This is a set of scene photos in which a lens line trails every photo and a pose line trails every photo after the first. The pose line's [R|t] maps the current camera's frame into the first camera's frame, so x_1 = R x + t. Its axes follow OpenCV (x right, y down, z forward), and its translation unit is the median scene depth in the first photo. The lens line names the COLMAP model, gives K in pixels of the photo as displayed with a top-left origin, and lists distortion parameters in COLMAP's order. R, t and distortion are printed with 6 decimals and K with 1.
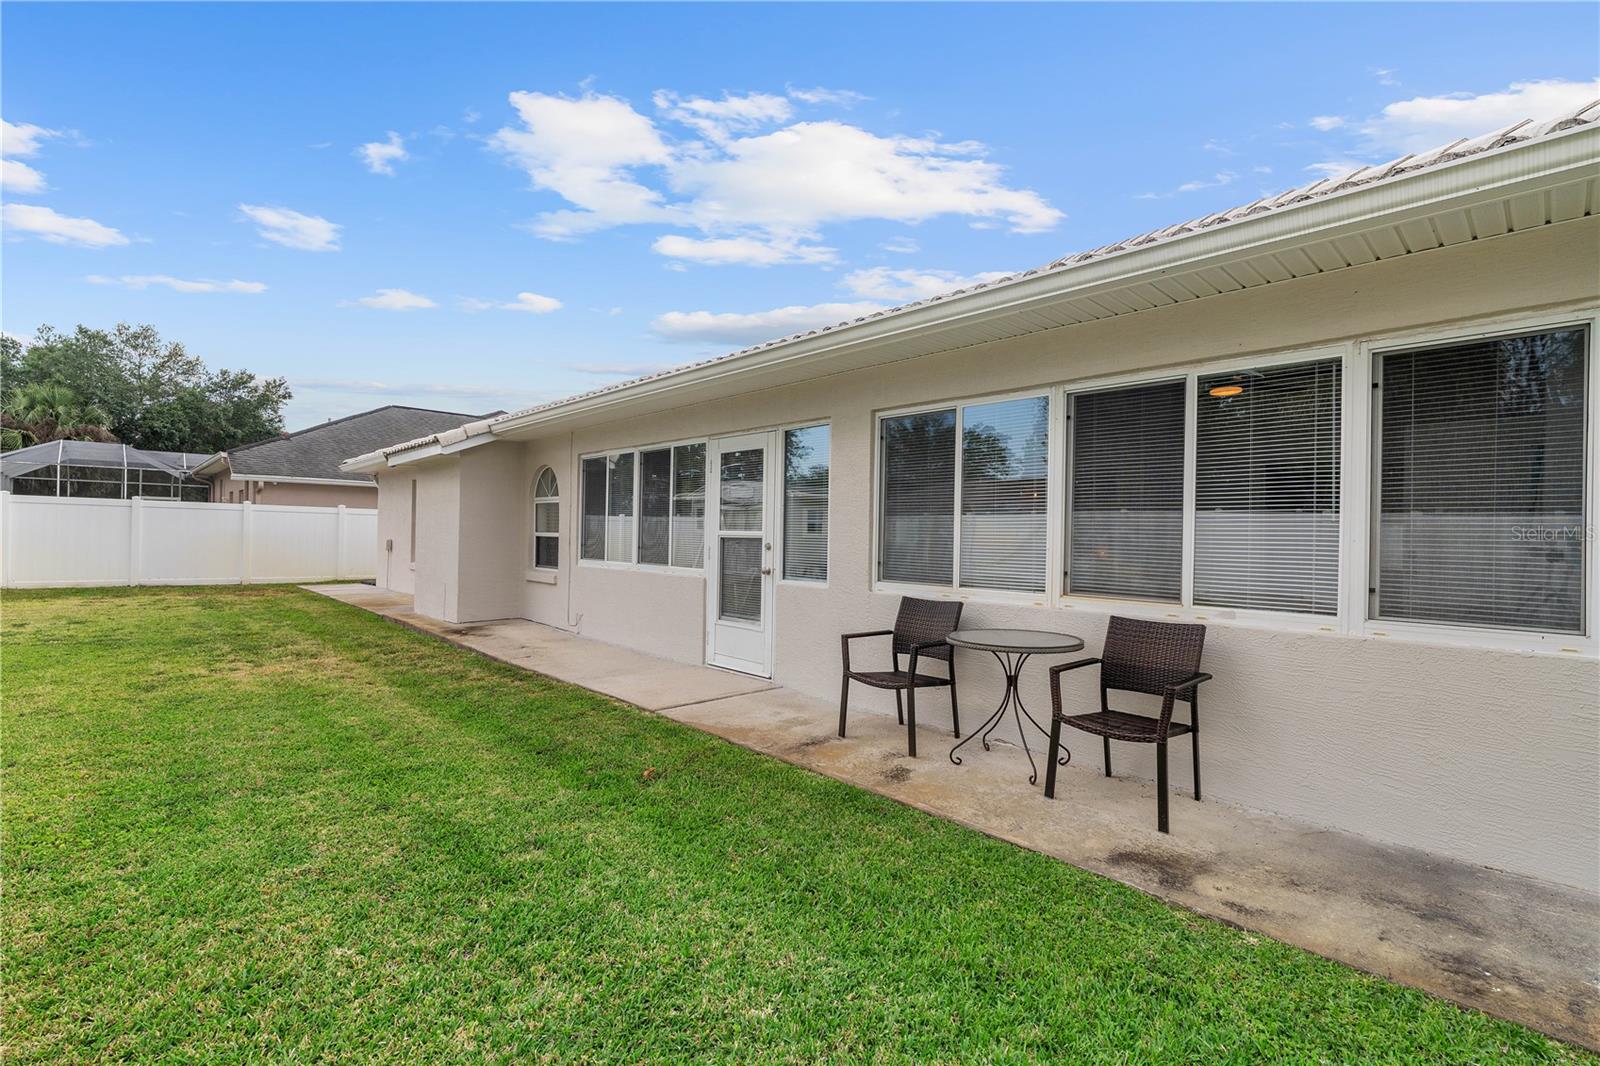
lens RADIAL K [[719.5, 0, 807.8], [0, 719.5, 531.1], [0, 0, 1]] dist [-0.002101, -0.000118]
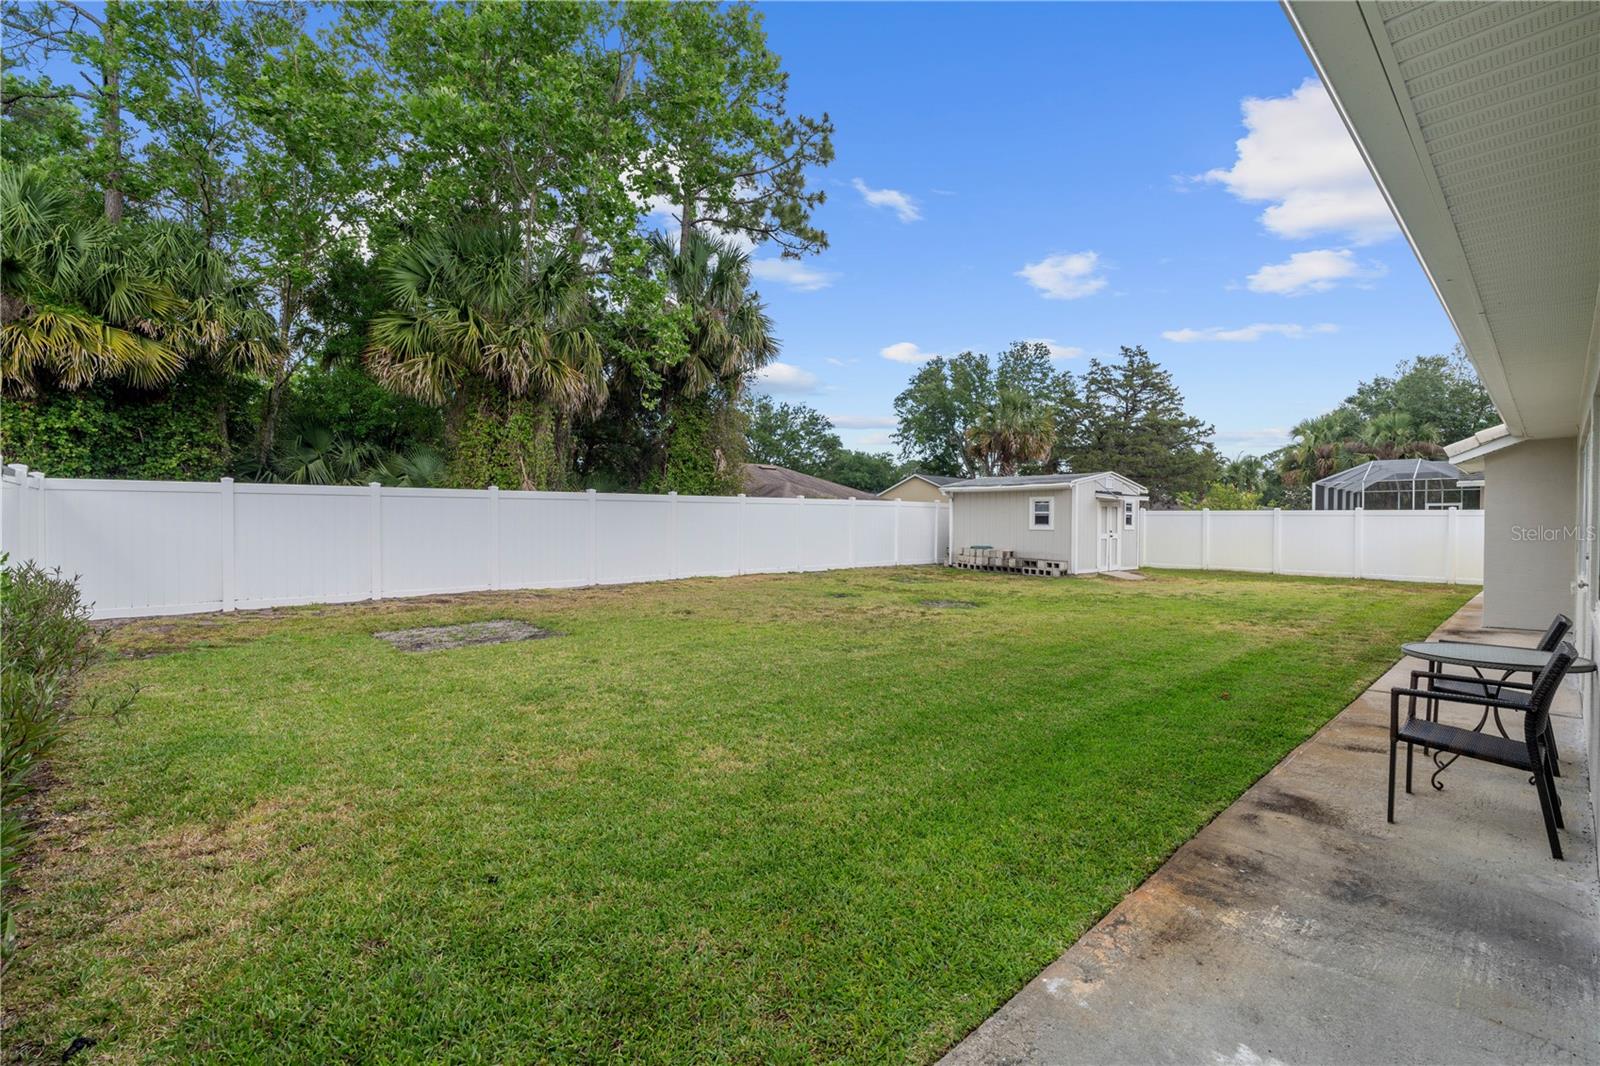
lens RADIAL K [[719.5, 0, 807.8], [0, 719.5, 531.1], [0, 0, 1]] dist [-0.002101, -0.000118]
pose [[-0.000934, -0.005260, -0.999986, 0.953930], [0.004927, 0.999974, -0.005264, -0.010952], [0.999987, -0.004932, -0.000908, 0.073120]]
